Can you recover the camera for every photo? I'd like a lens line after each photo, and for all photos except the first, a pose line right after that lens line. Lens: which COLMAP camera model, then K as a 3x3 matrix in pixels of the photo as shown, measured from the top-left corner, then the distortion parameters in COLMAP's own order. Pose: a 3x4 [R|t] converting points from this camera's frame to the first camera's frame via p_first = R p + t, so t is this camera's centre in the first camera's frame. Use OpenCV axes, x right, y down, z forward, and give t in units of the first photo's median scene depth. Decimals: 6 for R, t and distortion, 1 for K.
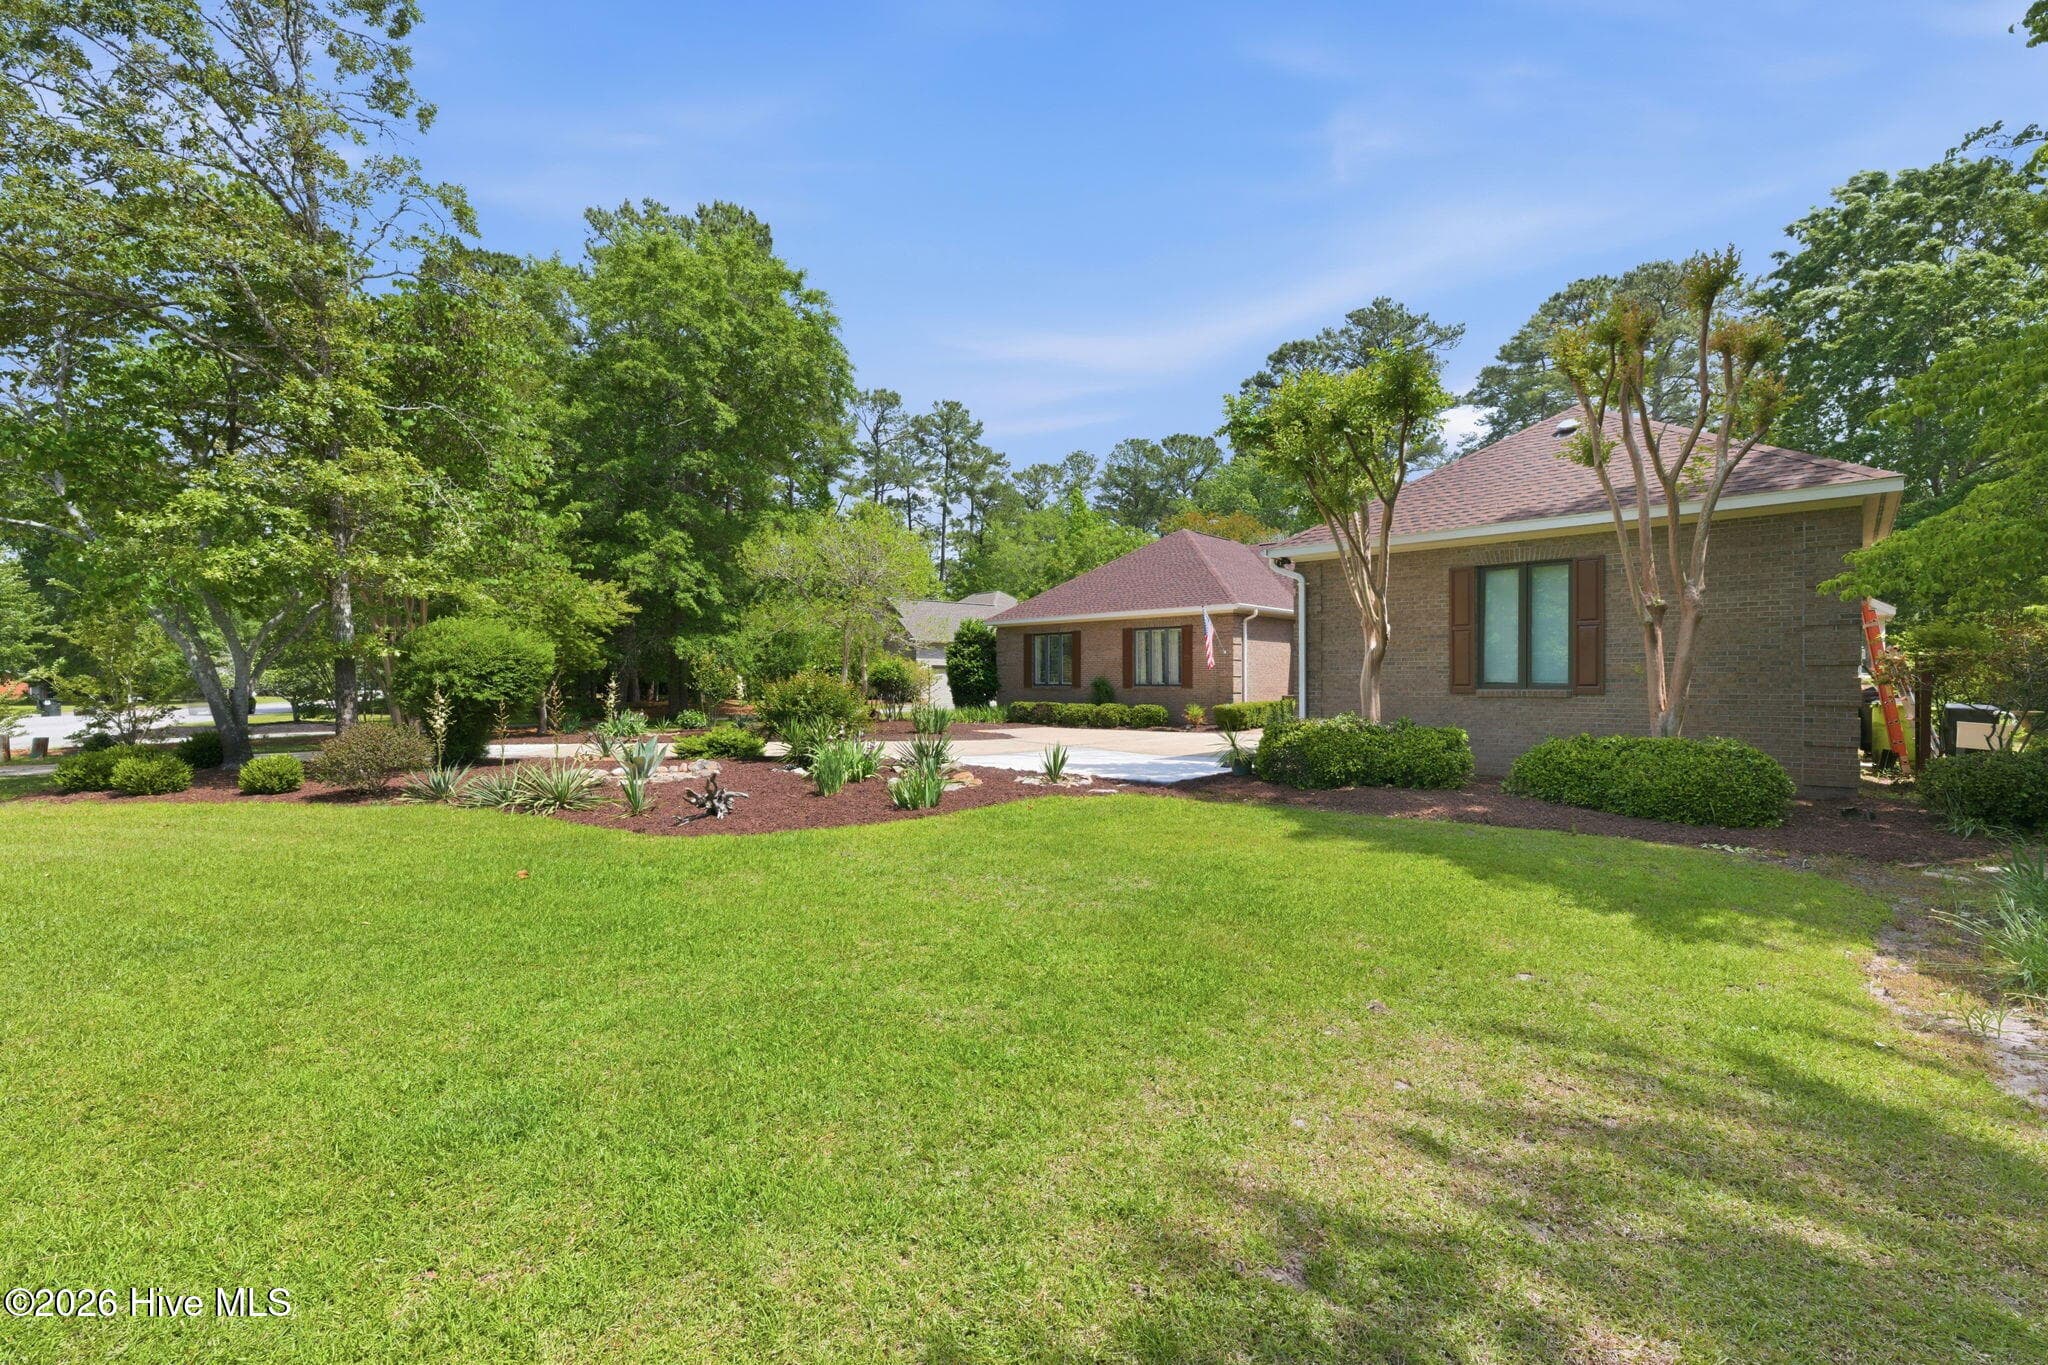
lens RADIAL K [[837.3, 0, 1025.1], [0, 837.3, 675.2], [0, 0, 1]] dist [0.004931, 0.000351]
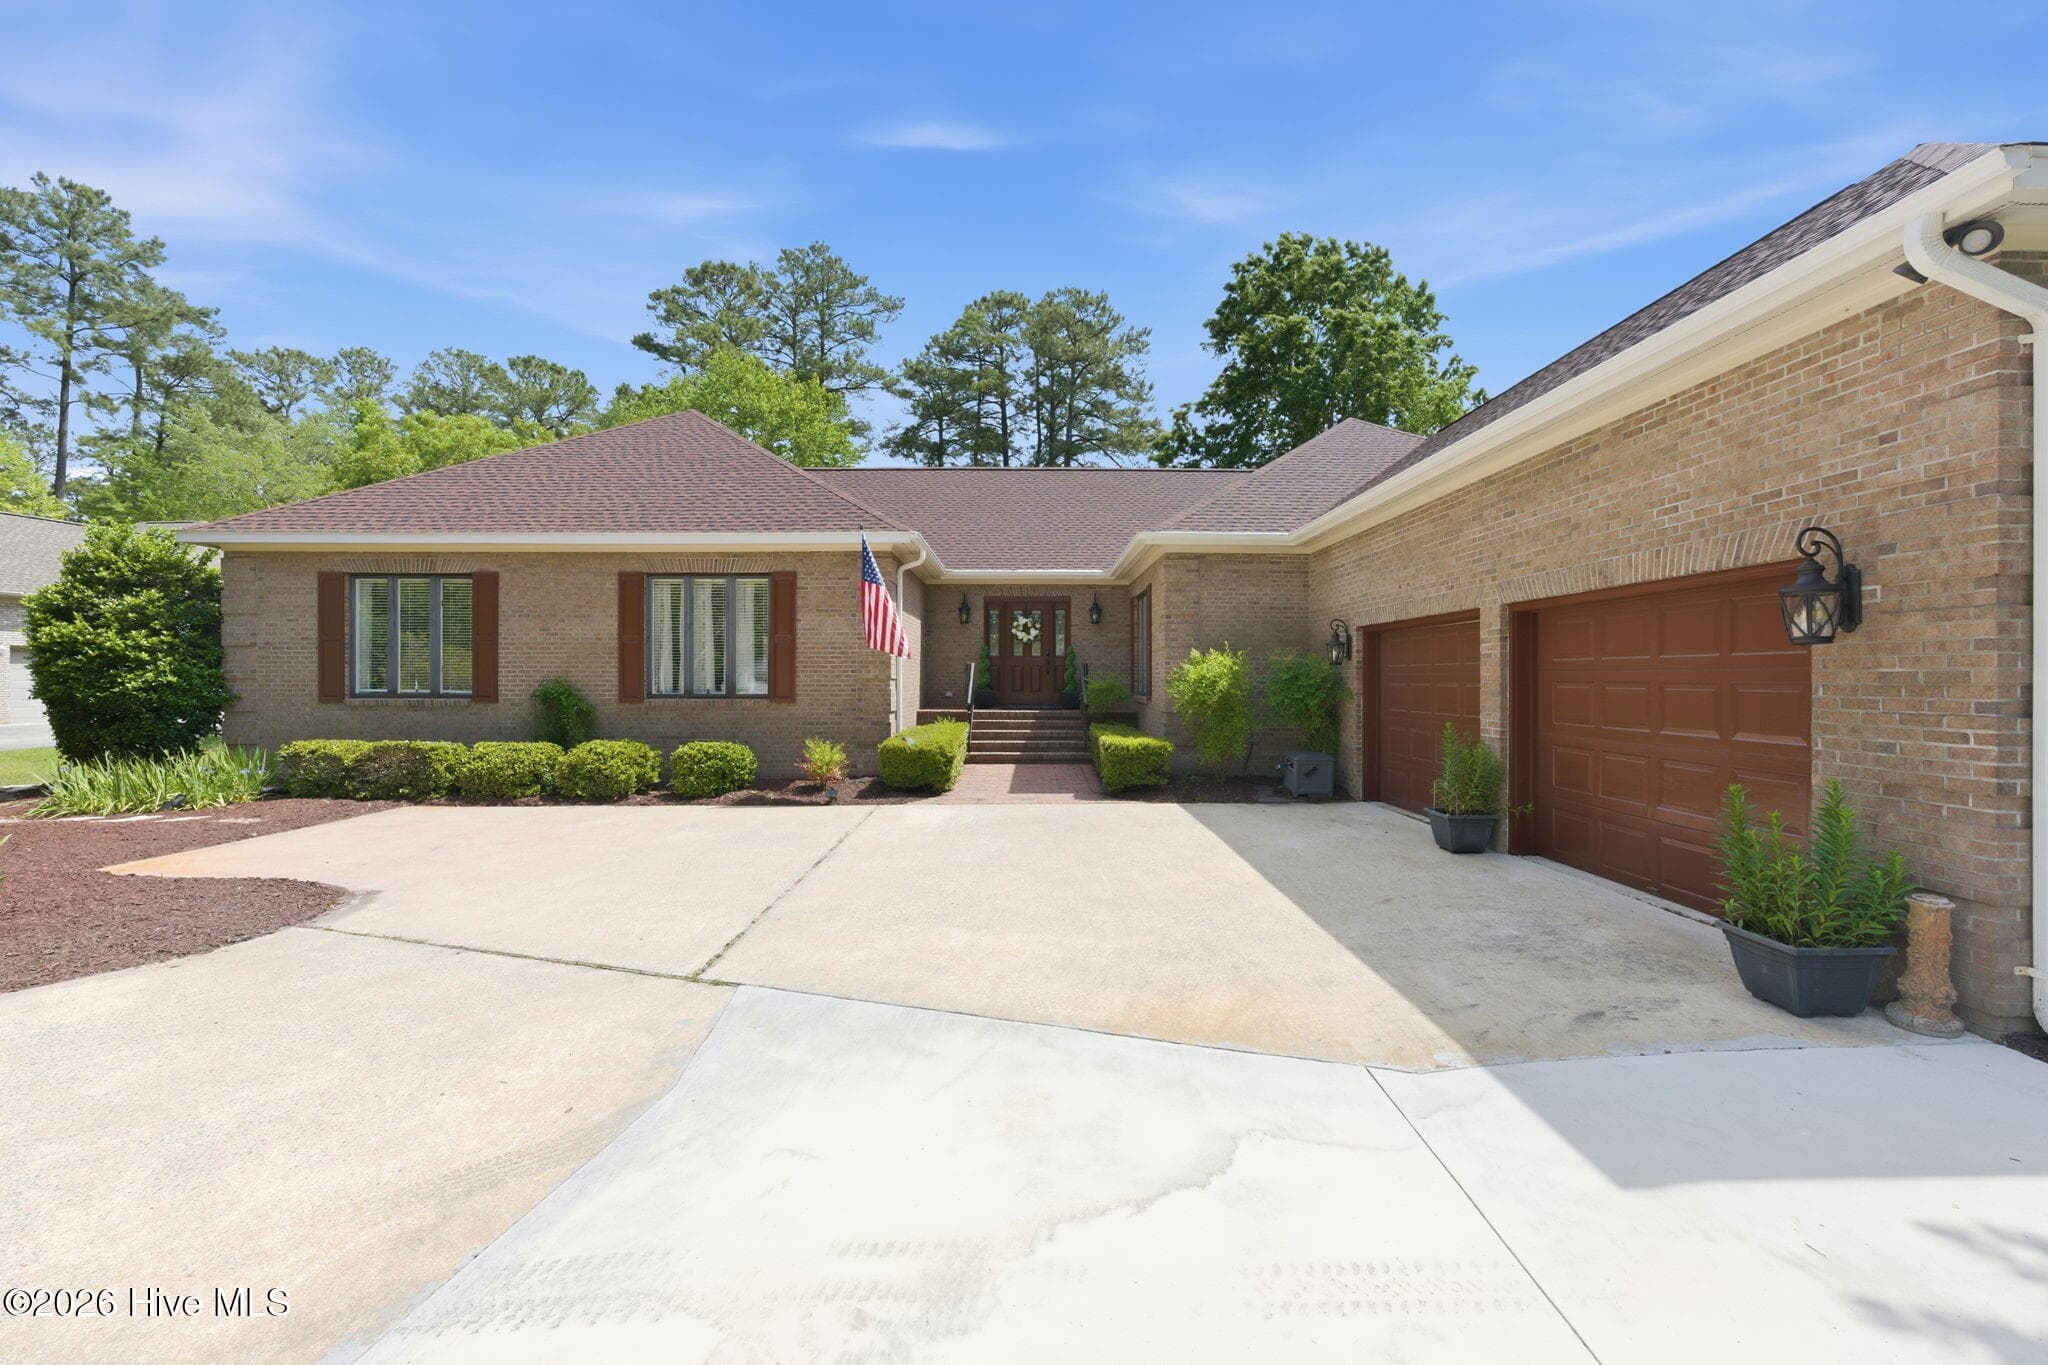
lens RADIAL K [[837.3, 0, 1033.1], [0, 837.3, 678.3], [0, 0, 1]] dist [0.004931, 0.000351]
pose [[0.730029, 0.003301, 0.683408, -0.008352], [-0.008642, 0.999953, 0.004401, -0.000639], [-0.683361, -0.009119, 0.730024, 0.140895]]
